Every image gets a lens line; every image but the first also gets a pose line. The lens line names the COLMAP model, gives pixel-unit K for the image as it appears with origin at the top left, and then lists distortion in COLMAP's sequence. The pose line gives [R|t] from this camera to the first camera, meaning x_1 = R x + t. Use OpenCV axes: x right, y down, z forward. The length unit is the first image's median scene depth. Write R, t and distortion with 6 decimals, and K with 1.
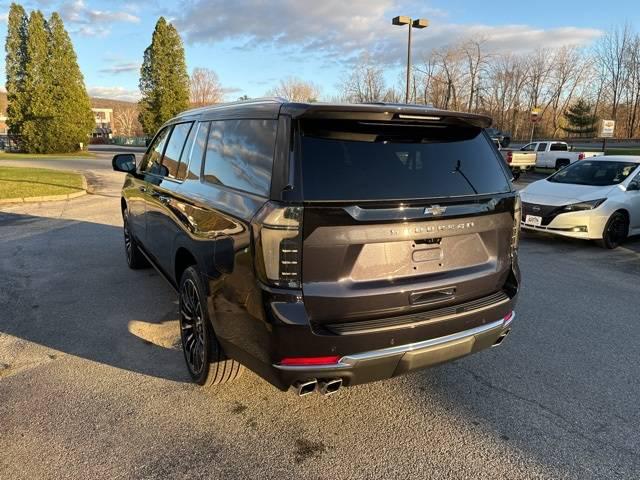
lens RADIAL K [[452.1, 0, 321.6], [0, 452.1, 235.4], [0, 0, 1]] dist [0.036139, -0.038272]
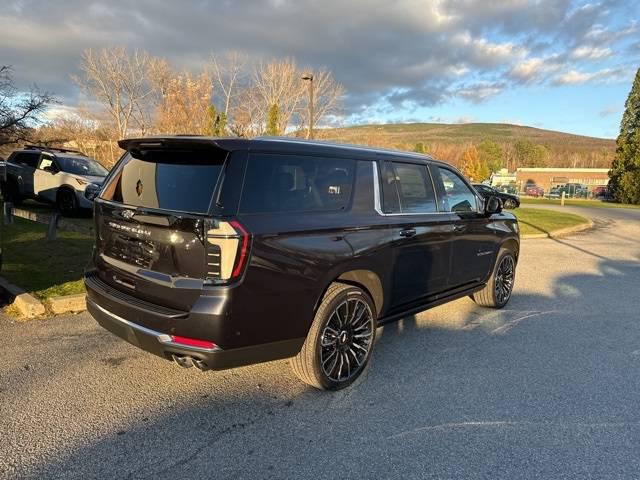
lens RADIAL K [[452.1, 0, 324.9], [0, 452.1, 240.5], [0, 0, 1]] dist [0.036139, -0.038272]
pose [[0.331683, 0.128560, -0.934590, 0.095296], [-0.222024, 0.973482, 0.055114, -0.010238], [0.916892, 0.189221, 0.351431, 0.061804]]
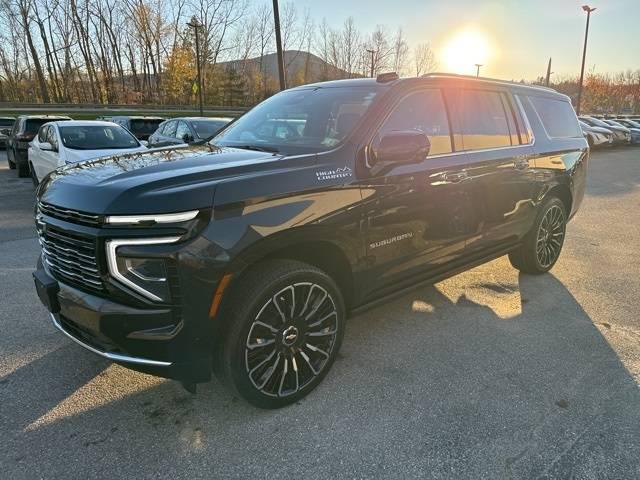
lens RADIAL K [[452.1, 0, 325.2], [0, 452.1, 241.5], [0, 0, 1]] dist [0.036139, -0.038272]
pose [[-0.222549, -0.266955, 0.937660, -0.118427], [0.181219, 0.933691, 0.308836, -0.029796], [-0.957931, 0.238653, -0.159415, 0.150727]]
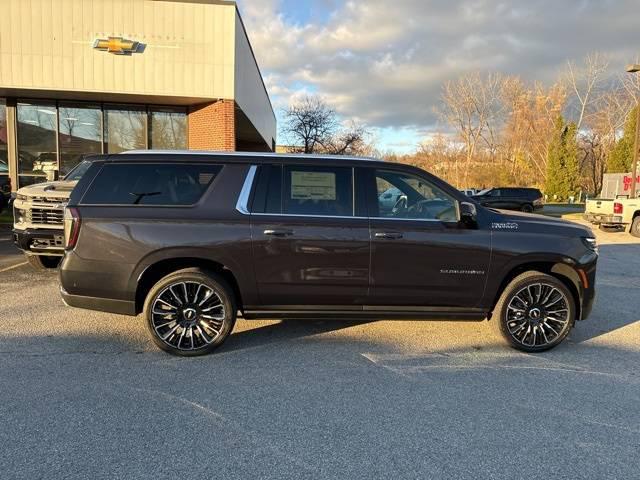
lens RADIAL K [[452.1, 0, 322.0], [0, 452.1, 235.1], [0, 0, 1]] dist [0.036139, -0.038272]
pose [[-0.407838, 0.078512, -0.909673, 0.098342], [-0.208348, 0.962009, 0.176439, -0.029653], [0.888965, 0.261486, -0.375986, 0.158612]]
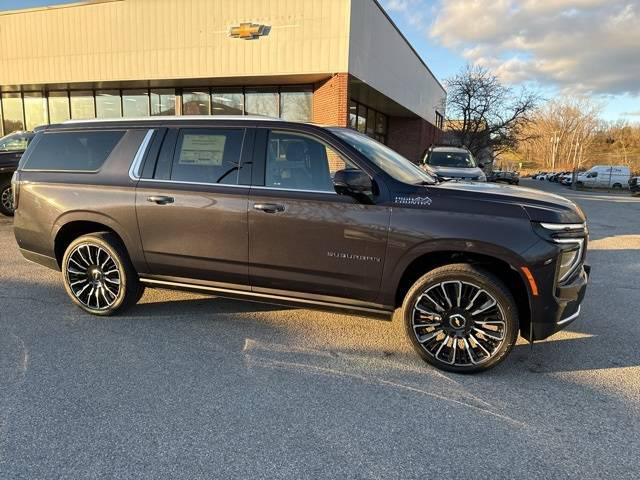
lens RADIAL K [[452.1, 0, 321.4], [0, 452.1, 242.1], [0, 0, 1]] dist [0.036139, -0.038272]
pose [[-0.749794, 0.089298, -0.655618, 0.048887], [-0.157846, 0.938104, 0.308294, -0.037076], [0.642568, 0.334644, -0.689290, 0.203452]]
